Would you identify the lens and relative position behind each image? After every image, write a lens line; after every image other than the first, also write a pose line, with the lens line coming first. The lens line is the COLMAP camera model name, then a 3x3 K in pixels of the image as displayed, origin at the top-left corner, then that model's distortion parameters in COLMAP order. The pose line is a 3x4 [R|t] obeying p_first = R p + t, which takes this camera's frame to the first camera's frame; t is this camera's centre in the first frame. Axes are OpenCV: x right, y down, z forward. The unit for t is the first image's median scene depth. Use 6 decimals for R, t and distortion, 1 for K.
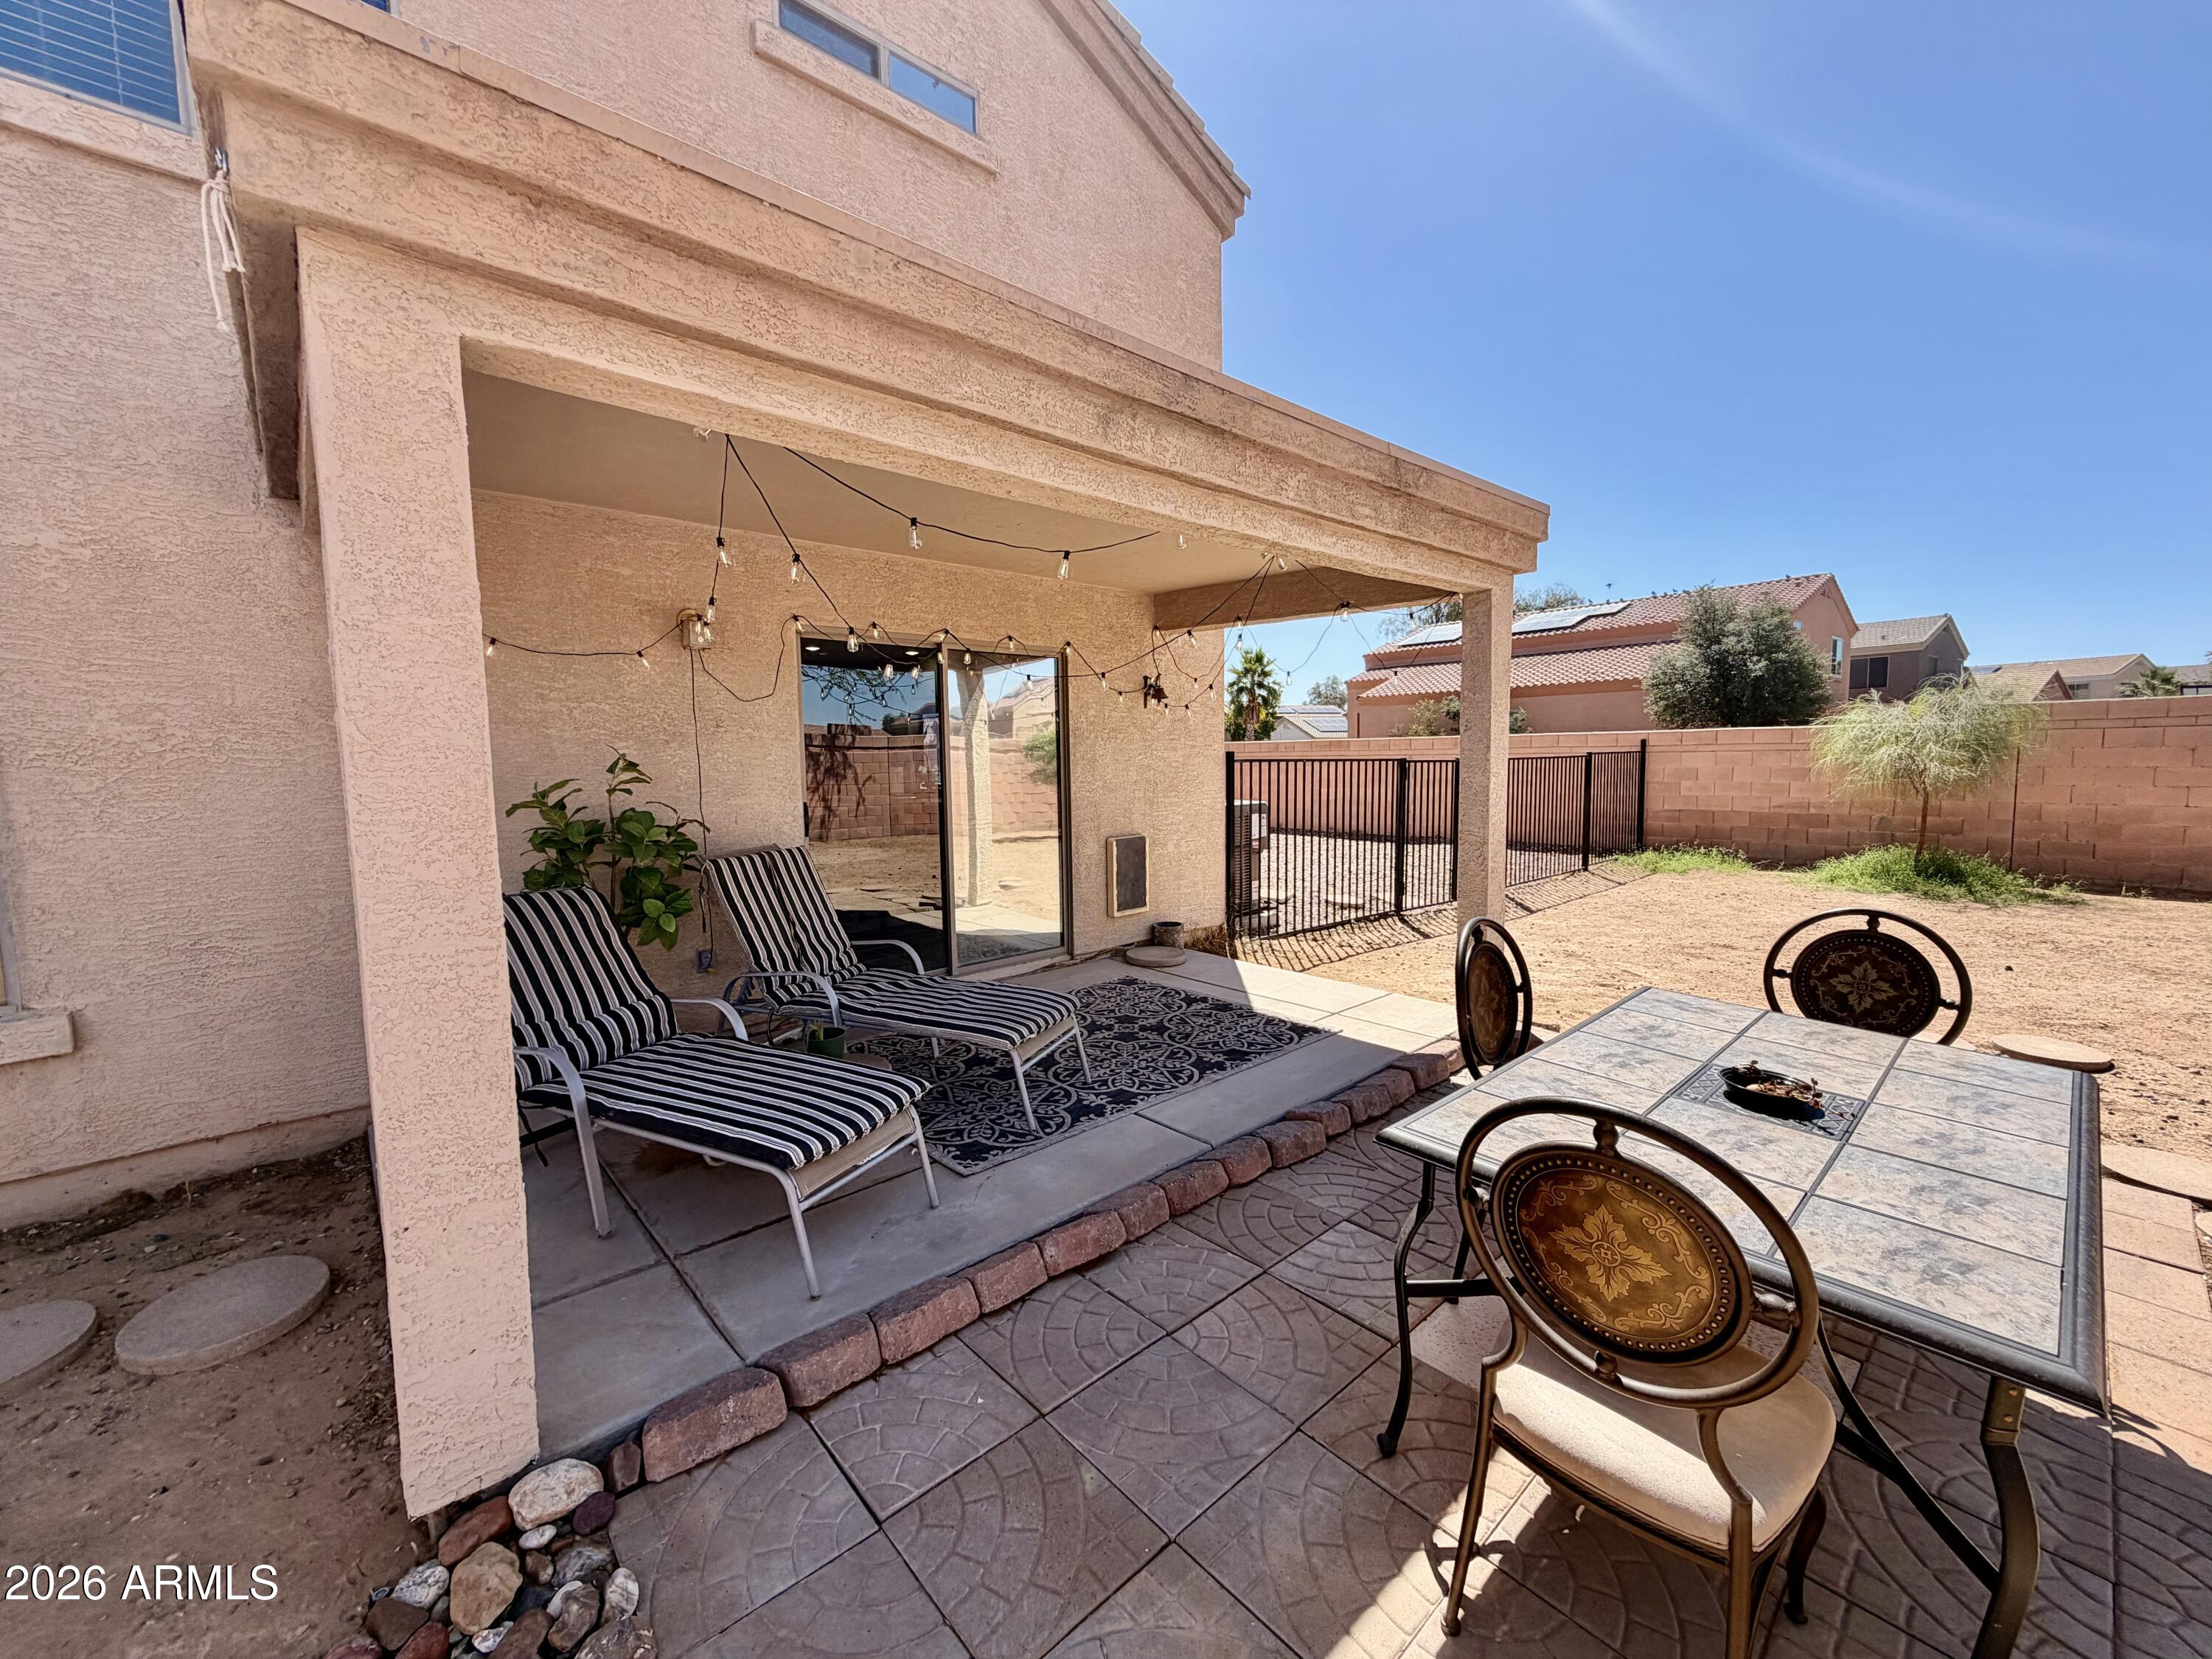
lens RADIAL K [[887.0, 0, 1112.2], [0, 887.0, 828.0], [0, 0, 1]] dist [-0.001742, -0.000577]
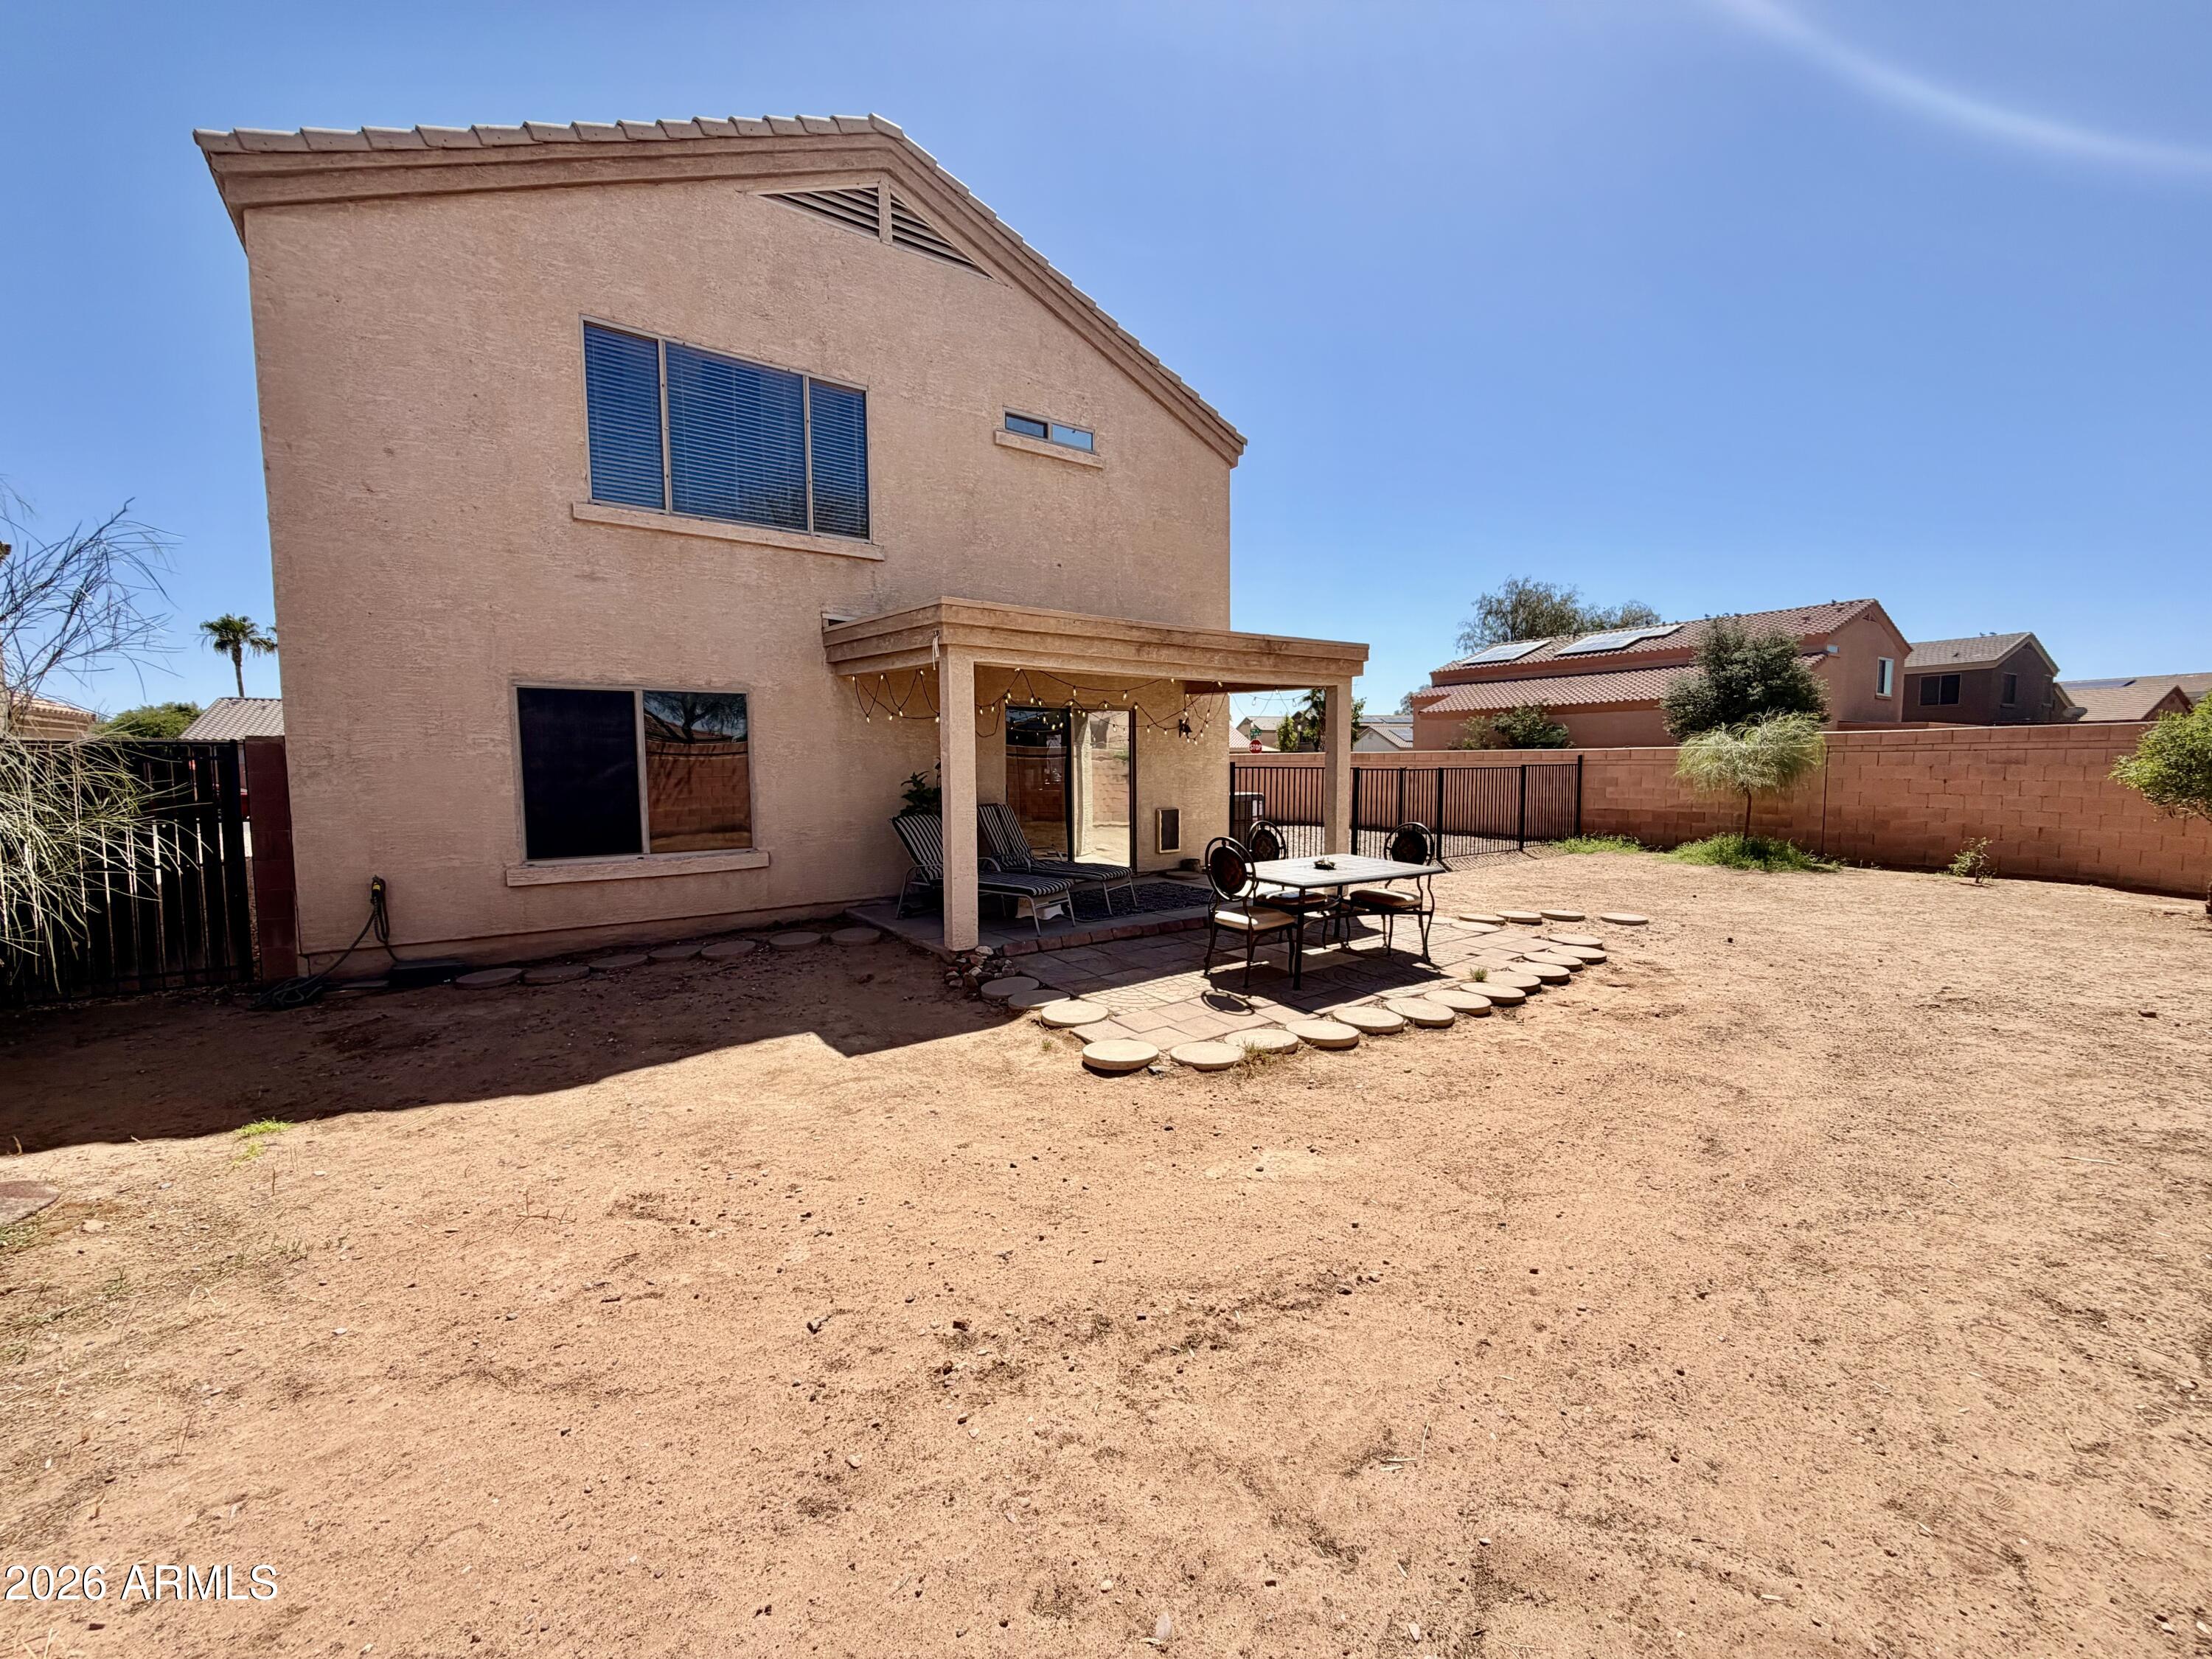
lens RADIAL K [[887.0, 0, 1113.2], [0, 887.0, 821.3], [0, 0, 1]] dist [-0.001742, -0.000577]
pose [[0.994694, 0.017163, -0.101436, 0.083931], [-0.018679, 0.999727, -0.014011, 0.058299], [0.101168, 0.015831, 0.994743, -0.751659]]
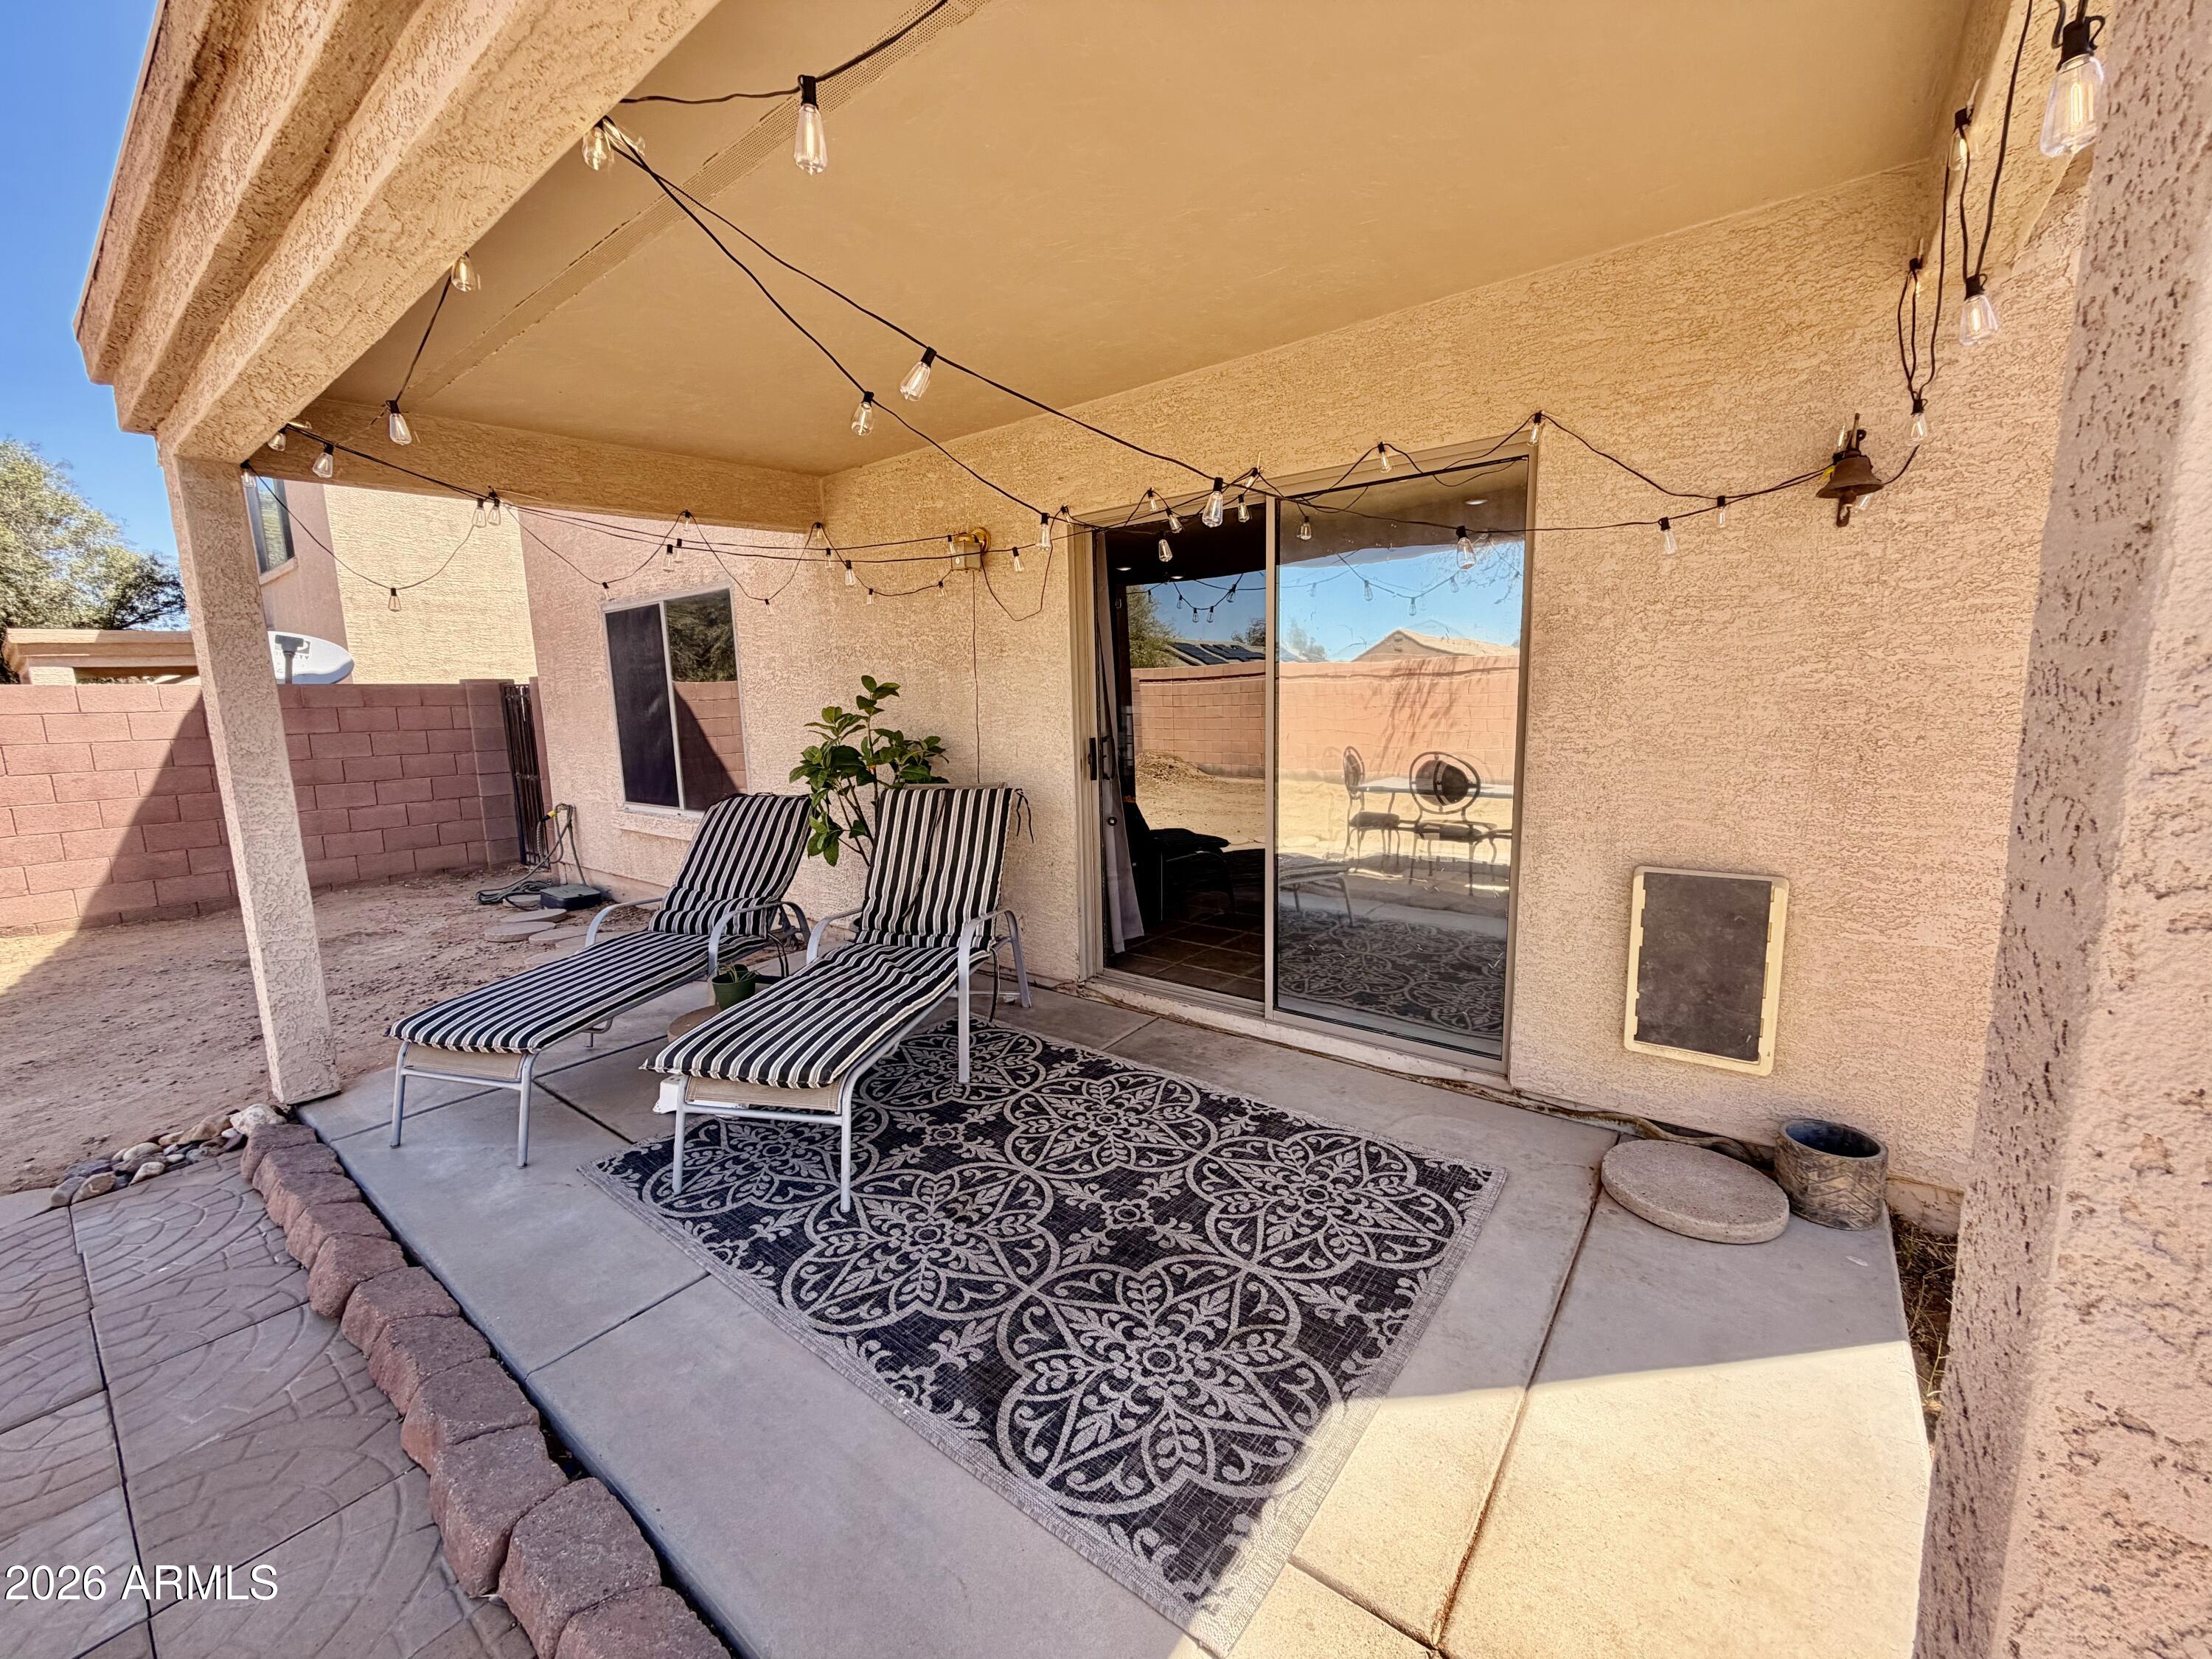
lens RADIAL K [[887.0, 0, 1097.8], [0, 887.0, 827.3], [0, 0, 1]] dist [-0.001742, -0.000577]
pose [[0.157461, 0.159582, -0.974546, 0.339445], [-0.056767, 0.986688, 0.152398, -0.052572], [0.985892, 0.031325, 0.164424, 0.630069]]
